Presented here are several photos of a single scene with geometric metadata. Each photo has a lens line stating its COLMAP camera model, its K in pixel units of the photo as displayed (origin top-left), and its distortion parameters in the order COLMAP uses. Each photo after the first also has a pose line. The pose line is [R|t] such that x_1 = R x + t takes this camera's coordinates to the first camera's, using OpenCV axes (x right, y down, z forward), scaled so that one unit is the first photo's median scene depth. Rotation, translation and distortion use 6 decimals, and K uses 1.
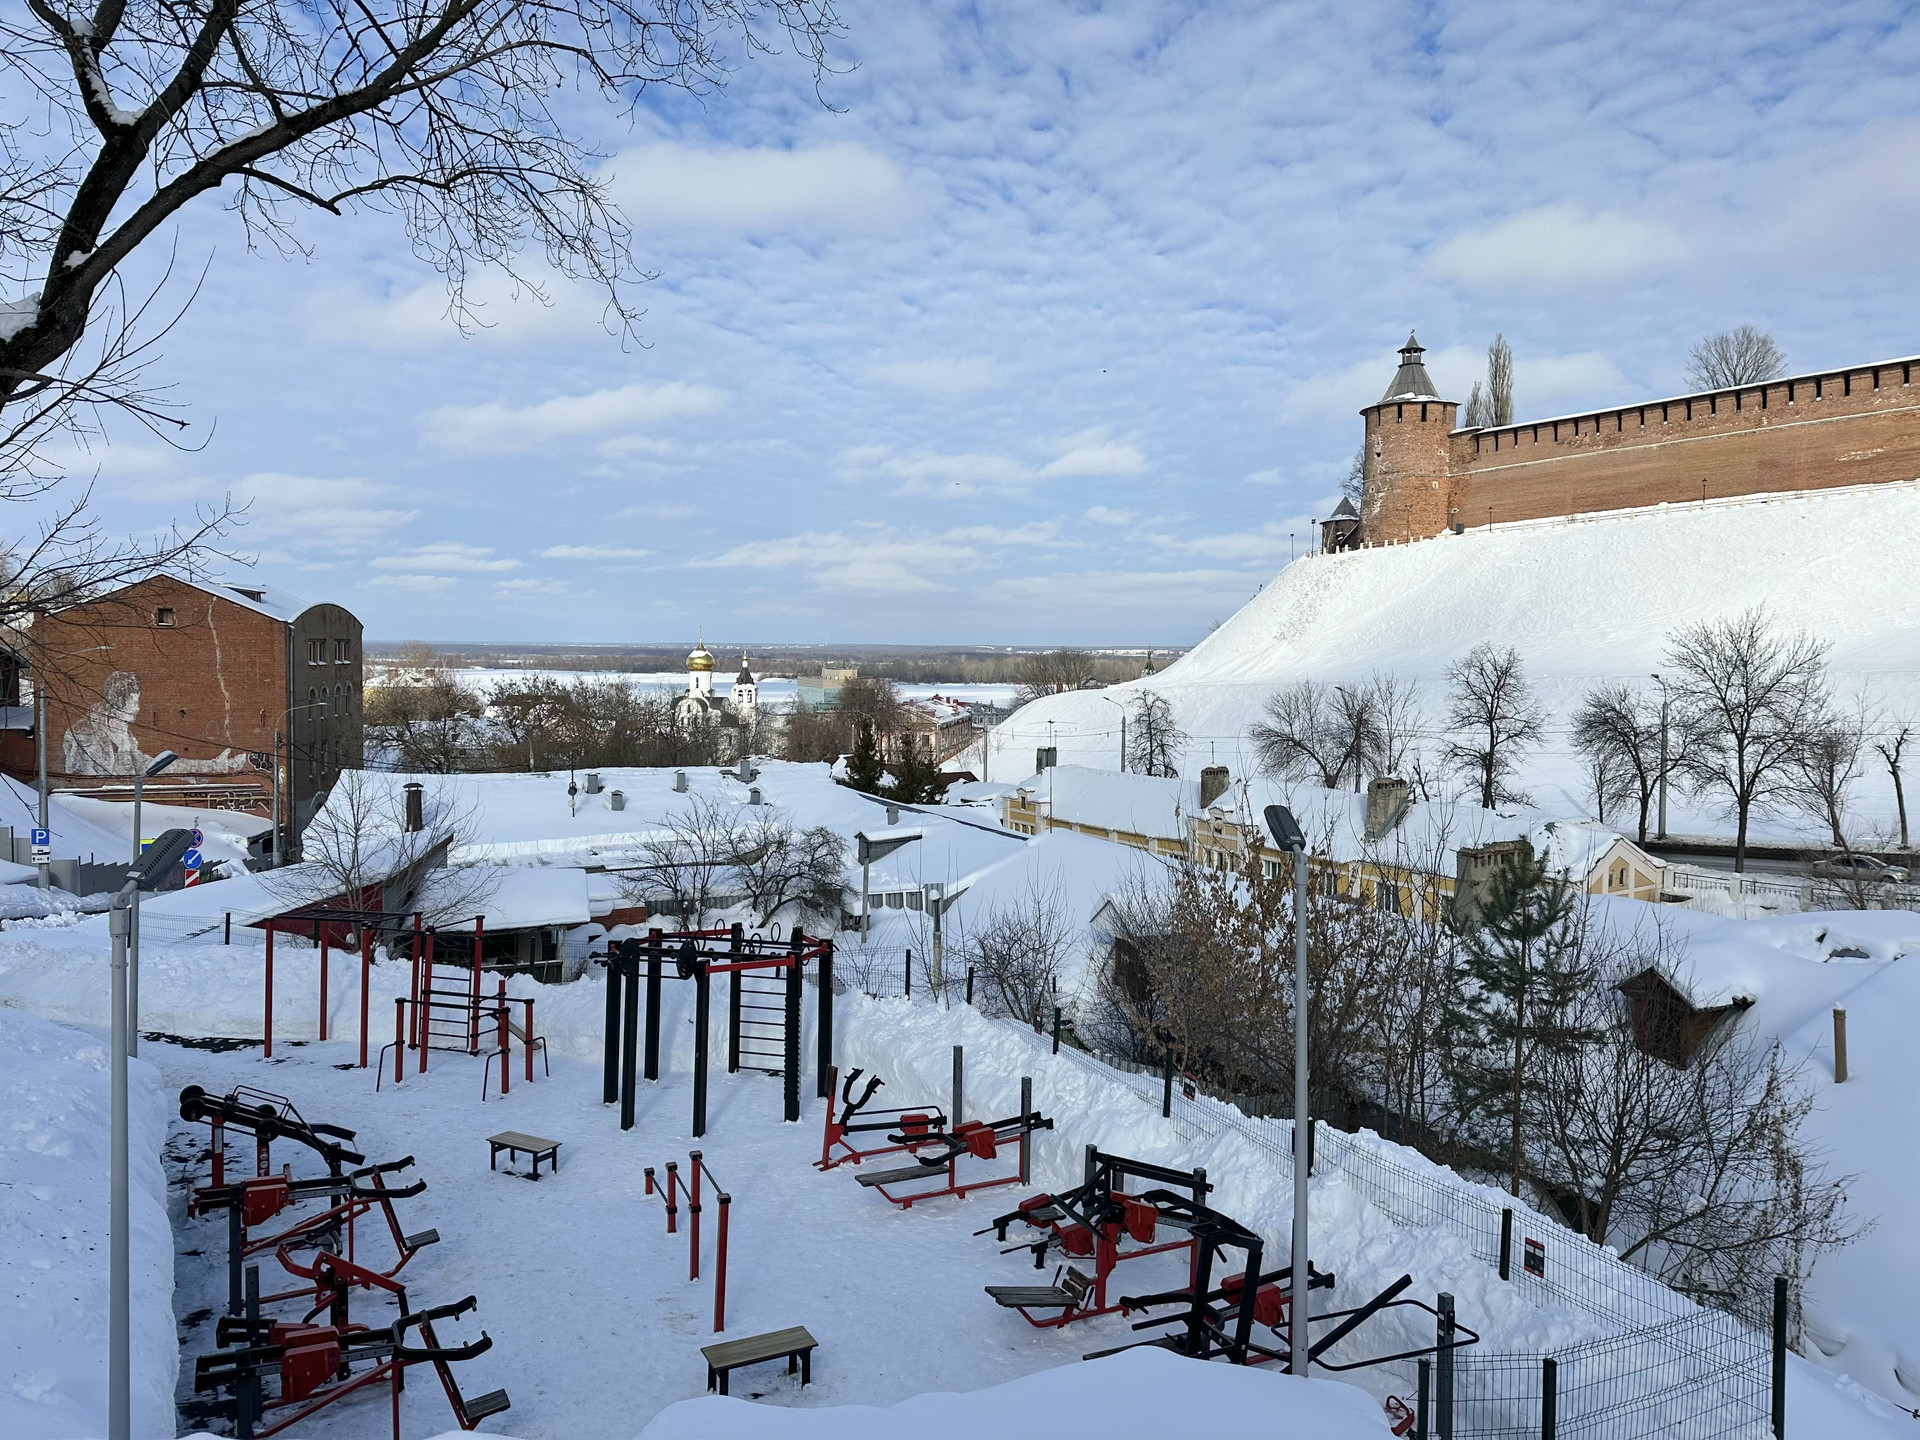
lens RADIAL K [[1315.8, 0, 960.0], [0, 1315.8, 720.0], [0, 0, 1]] dist [-0.000585, -0.002629]
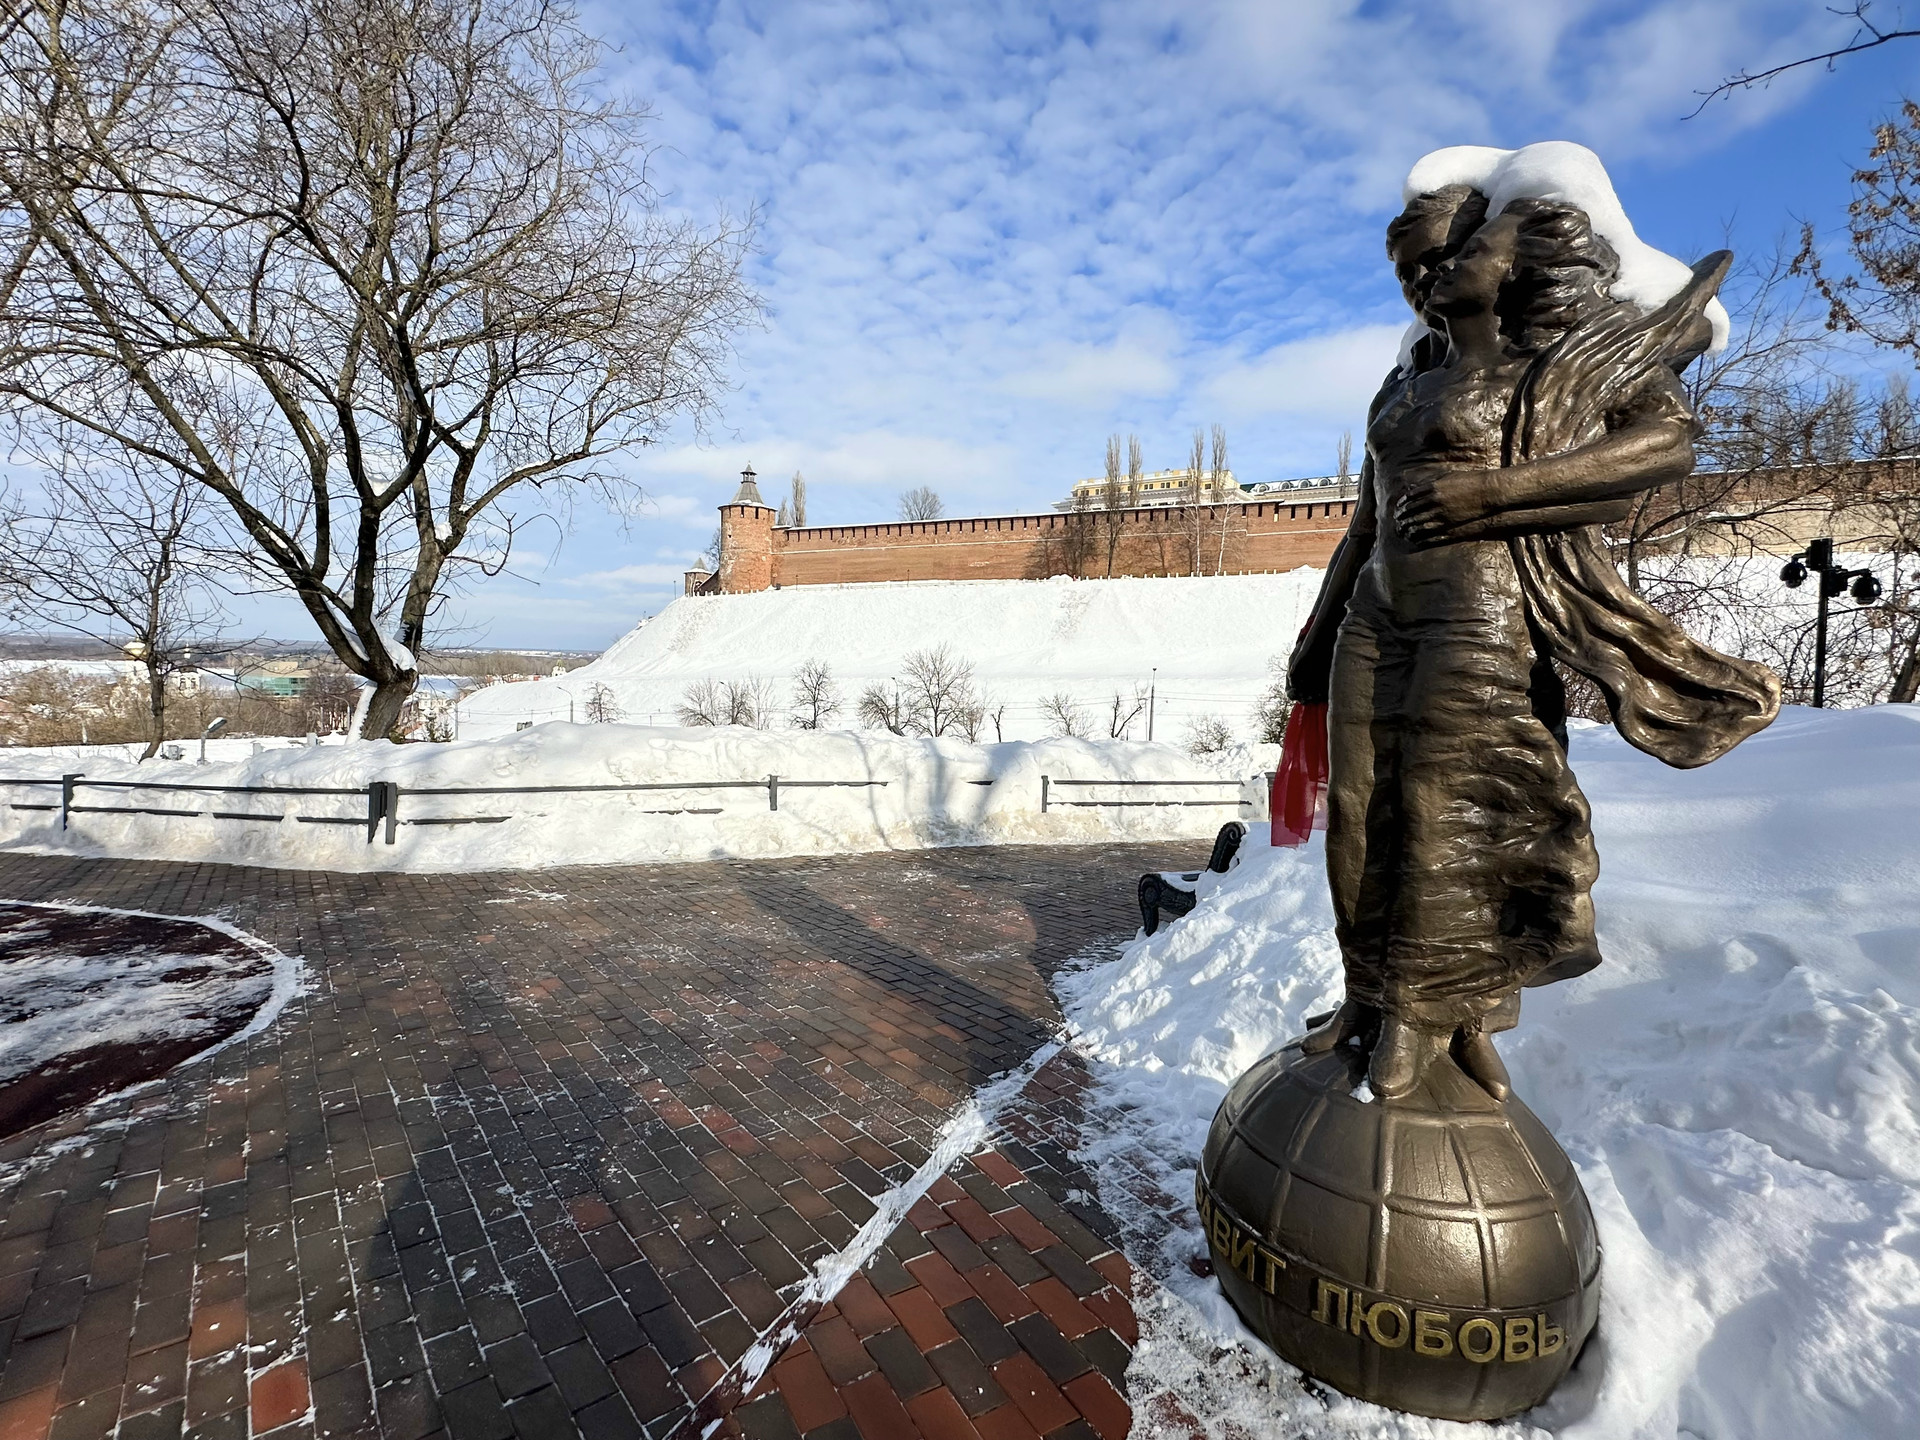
lens RADIAL K [[898.4, 0, 960.0], [0, 898.4, 720.0], [0, 0, 1]] dist [0.000173, -0.000057]
pose [[0.828918, -0.012577, 0.559229, -0.134614], [0.001904, 0.999805, 0.019662, 0.001036], [-0.559367, -0.015234, 0.828780, -0.136721]]
